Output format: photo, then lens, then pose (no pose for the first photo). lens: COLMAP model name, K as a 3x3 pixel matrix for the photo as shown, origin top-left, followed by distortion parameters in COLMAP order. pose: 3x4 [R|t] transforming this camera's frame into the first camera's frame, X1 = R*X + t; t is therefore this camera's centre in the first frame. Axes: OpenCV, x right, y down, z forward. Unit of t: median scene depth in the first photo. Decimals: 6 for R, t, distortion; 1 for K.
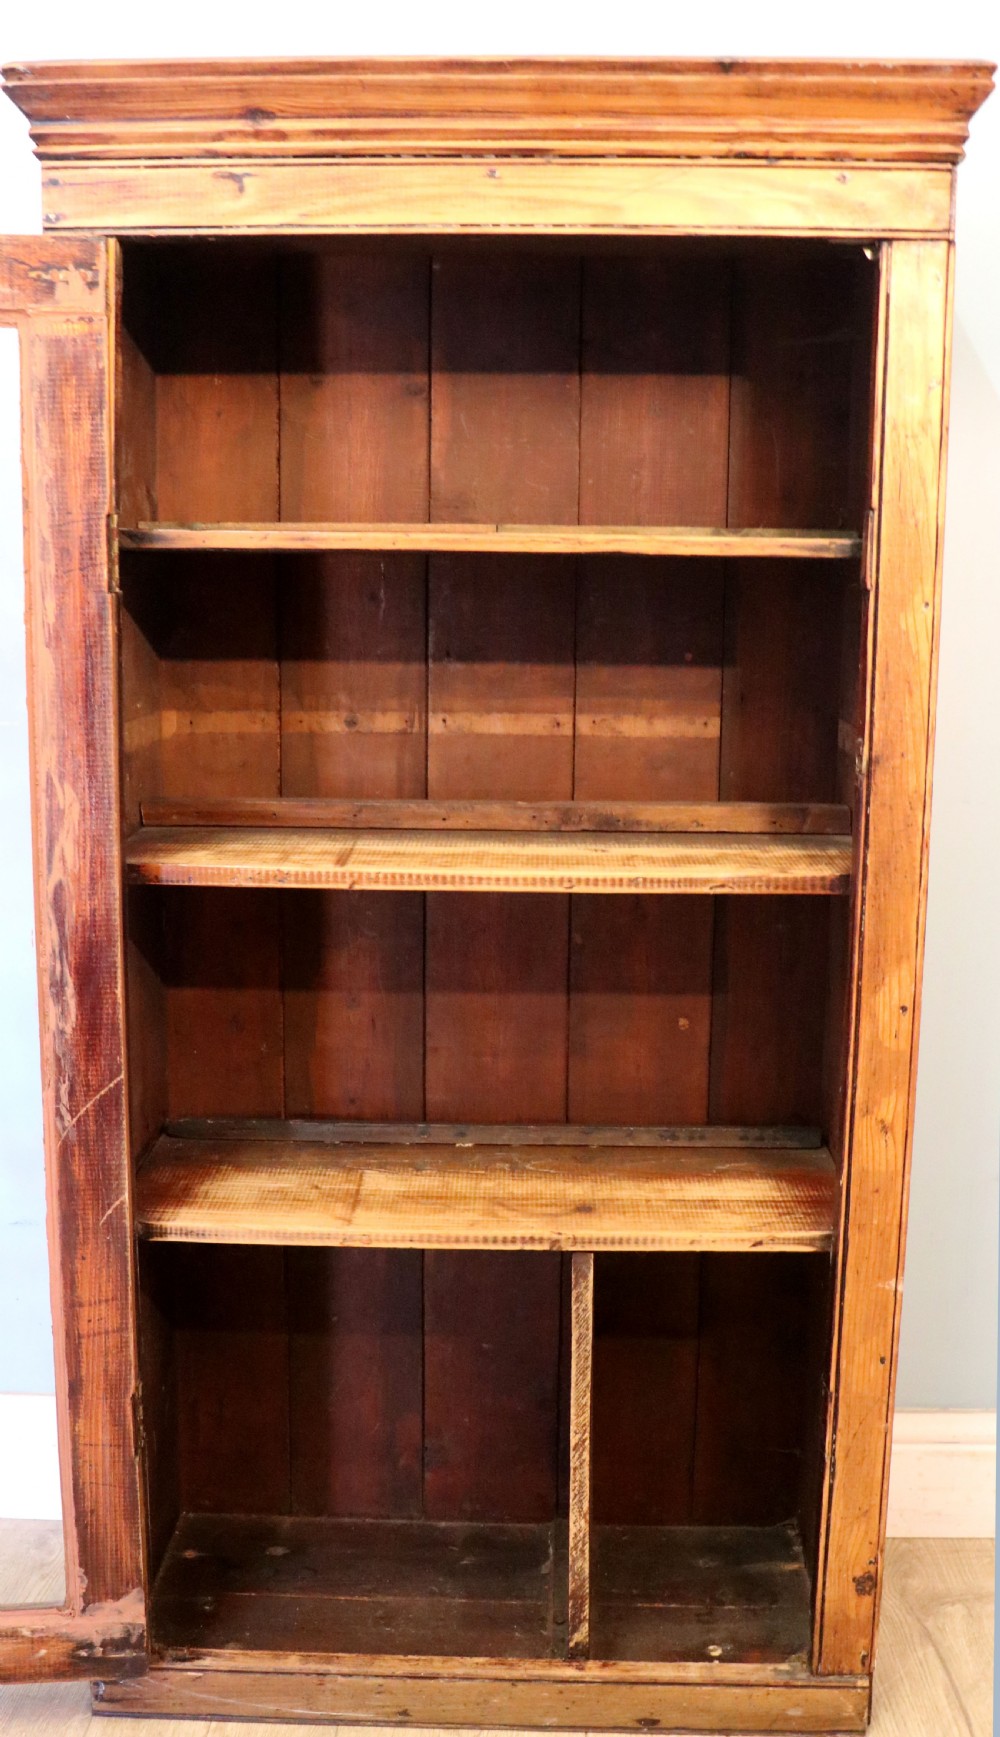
lens RADIAL K [[1886.5, 0, 506.3], [0, 1886.5, 844.1], [0, 0, 1]] dist [-0.103043, 0.000000]
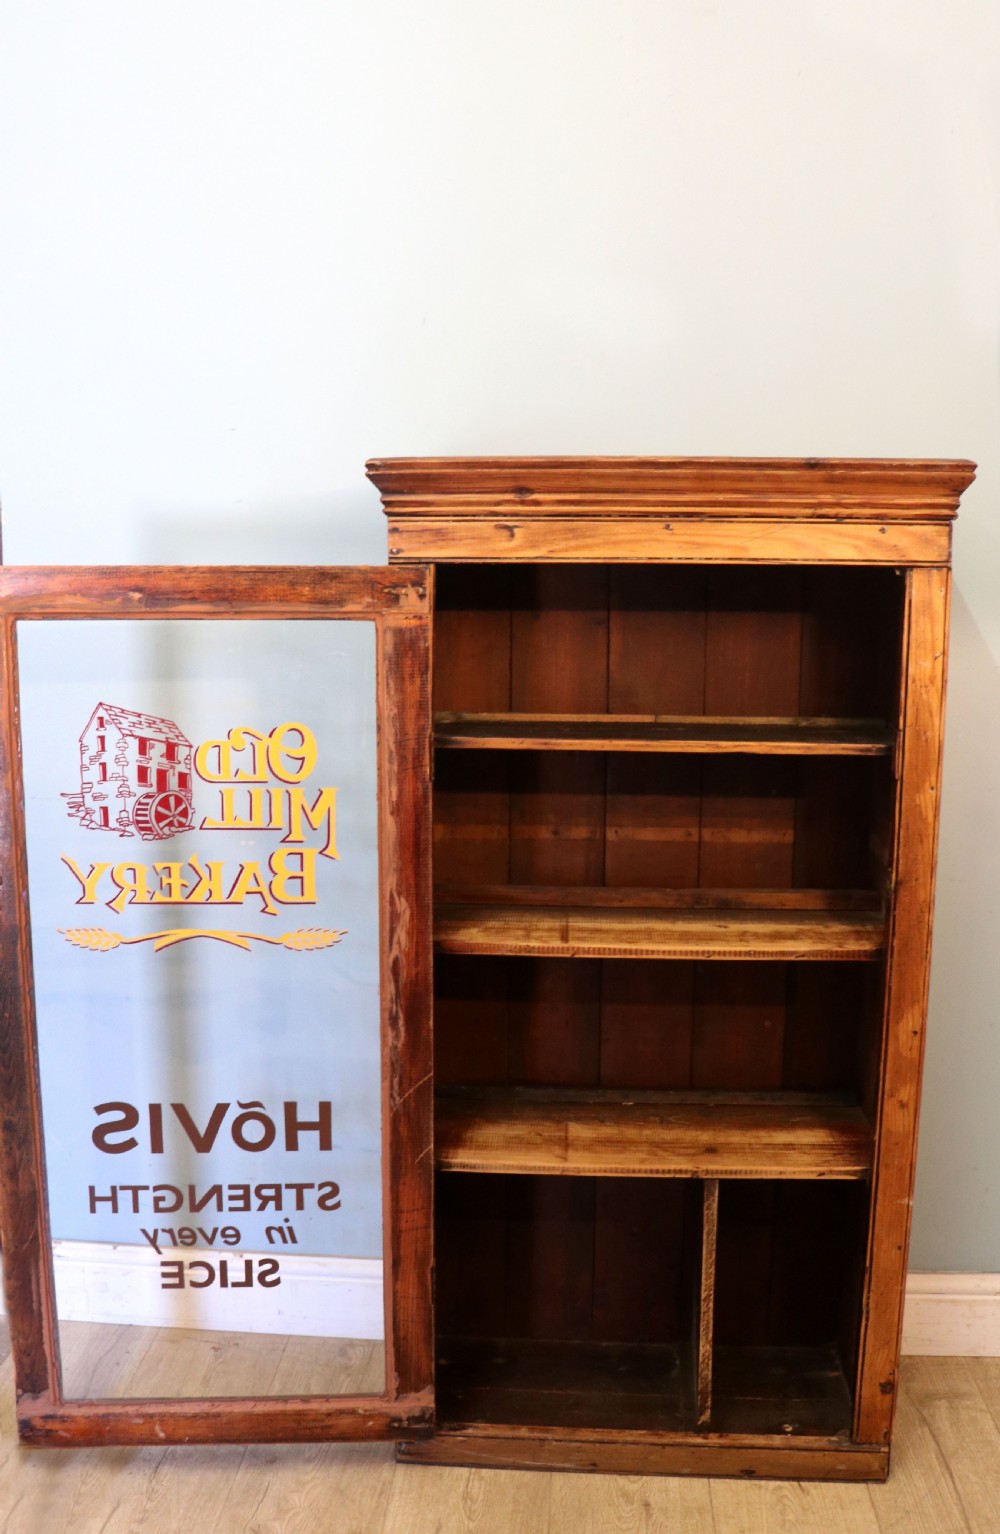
lens RADIAL K [[1544.5, 0, 466.6], [0, 1544.5, 730.1], [0, 0, 1]] dist [-0.181798, 0.155605]
pose [[0.998574, 0.000401, -0.053377, -0.101738], [-0.001469, 0.999800, -0.019968, -0.142760], [0.053358, 0.020018, 0.998375, -0.316048]]
